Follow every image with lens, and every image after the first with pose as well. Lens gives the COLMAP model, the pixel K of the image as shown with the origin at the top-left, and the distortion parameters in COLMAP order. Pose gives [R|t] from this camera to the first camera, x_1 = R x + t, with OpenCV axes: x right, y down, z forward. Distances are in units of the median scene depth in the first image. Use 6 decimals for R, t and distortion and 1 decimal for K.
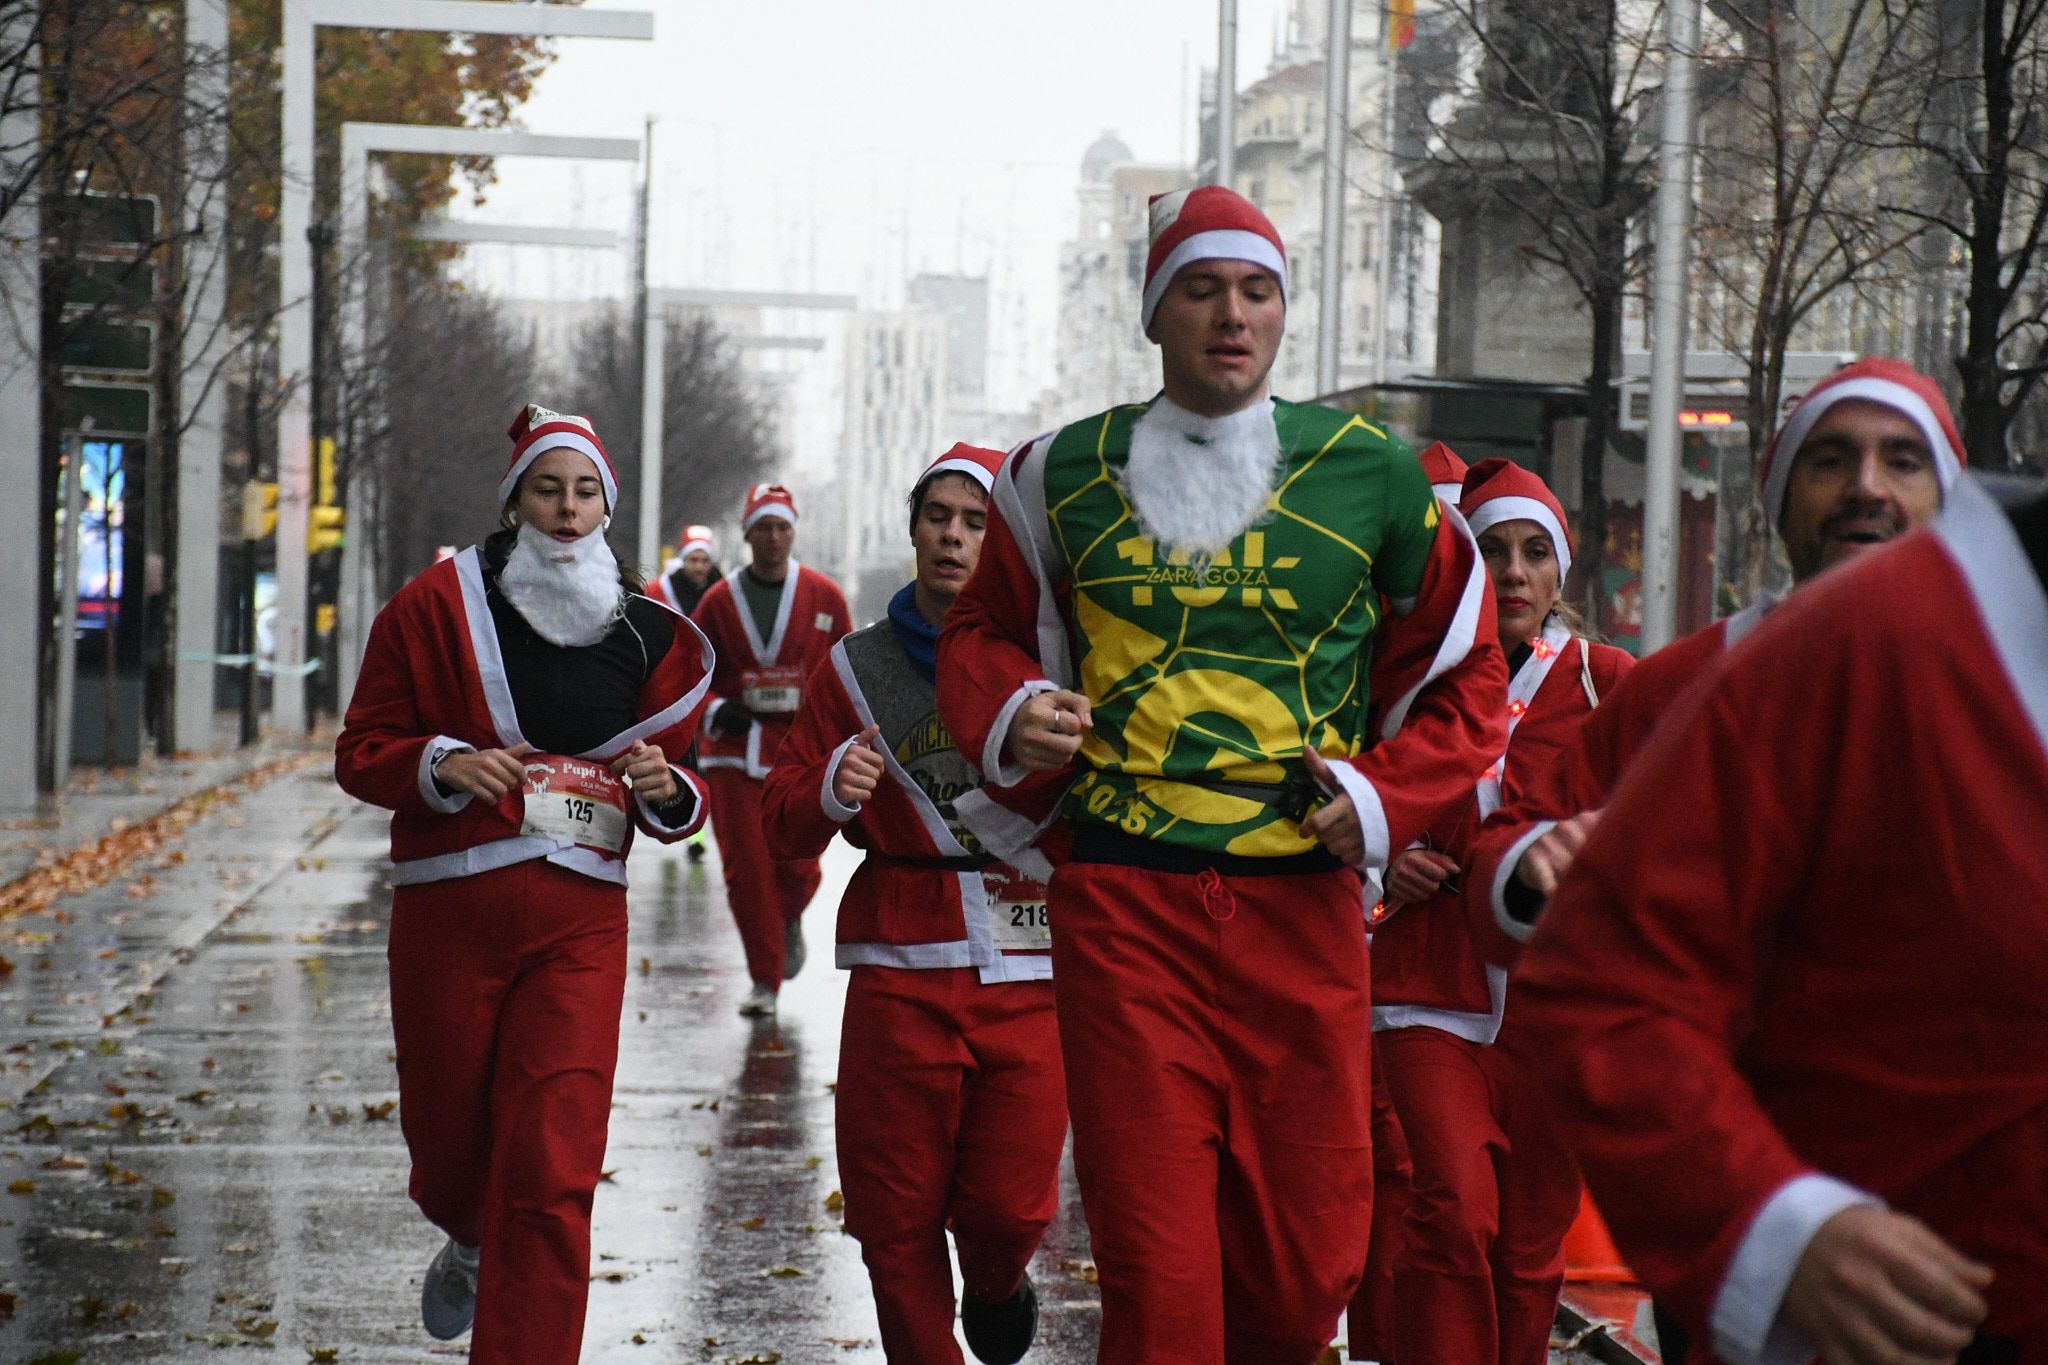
lens RADIAL K [[7511.3, 0, 1016.7], [0, 7511.3, 687.4], [0, 0, 1]] dist [1.832694, 0.000000]
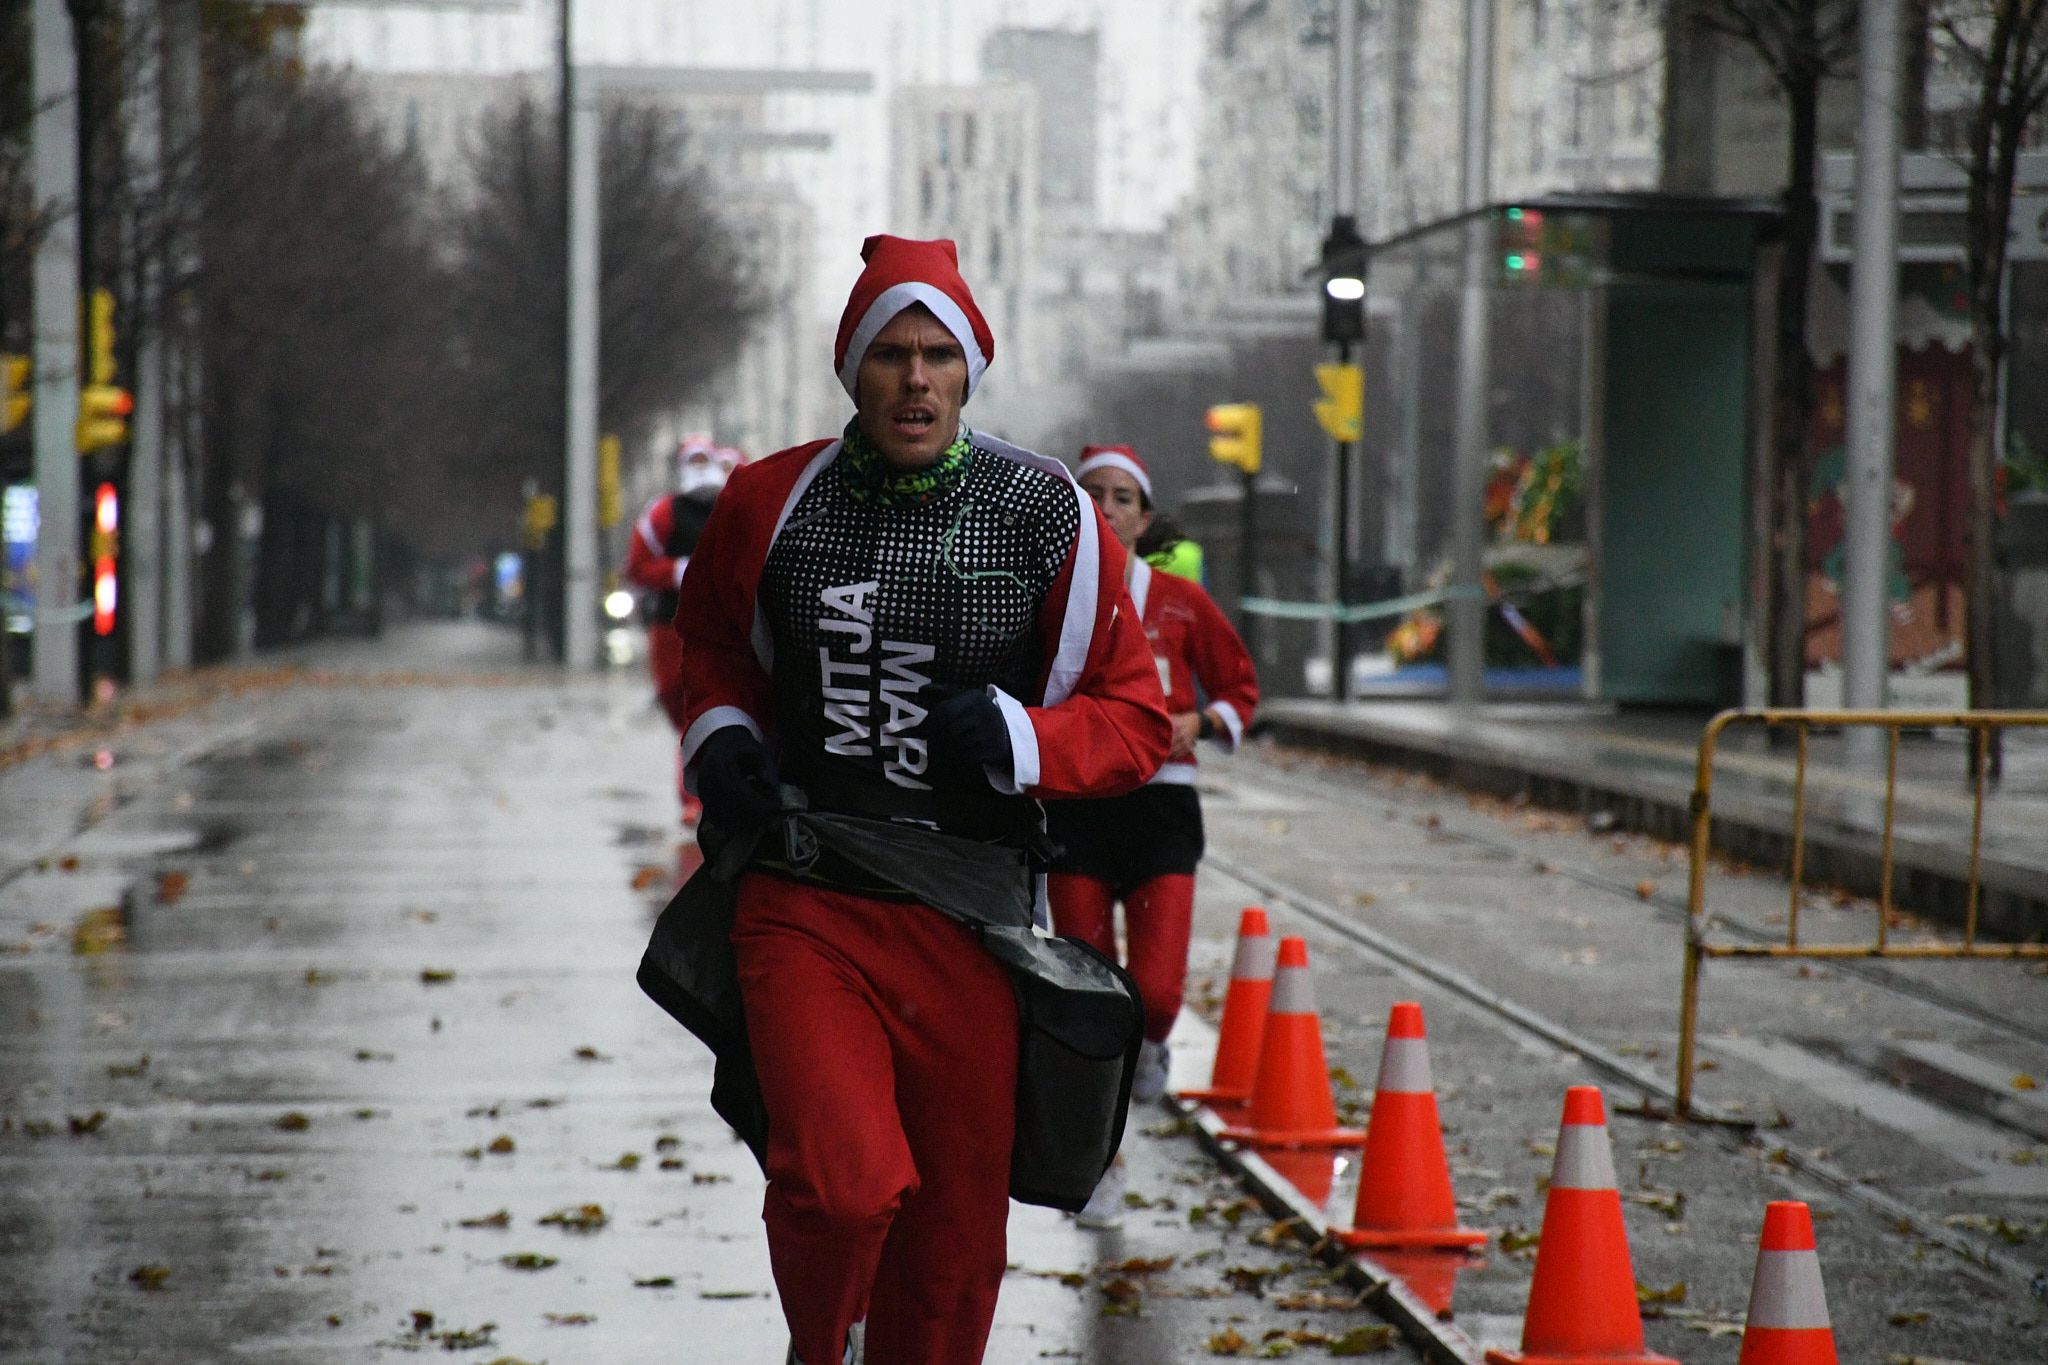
lens RADIAL K [[8582.7, 0, 1003.8], [0, 8582.7, 680.9], [0, 0, 1]] dist [1.648616, 0.000000]
pose [[0.999575, -0.016743, 0.023846, -0.027669], [0.016518, 0.999817, 0.009603, -0.002930], [-0.024002, -0.009205, 0.999670, 0.190923]]
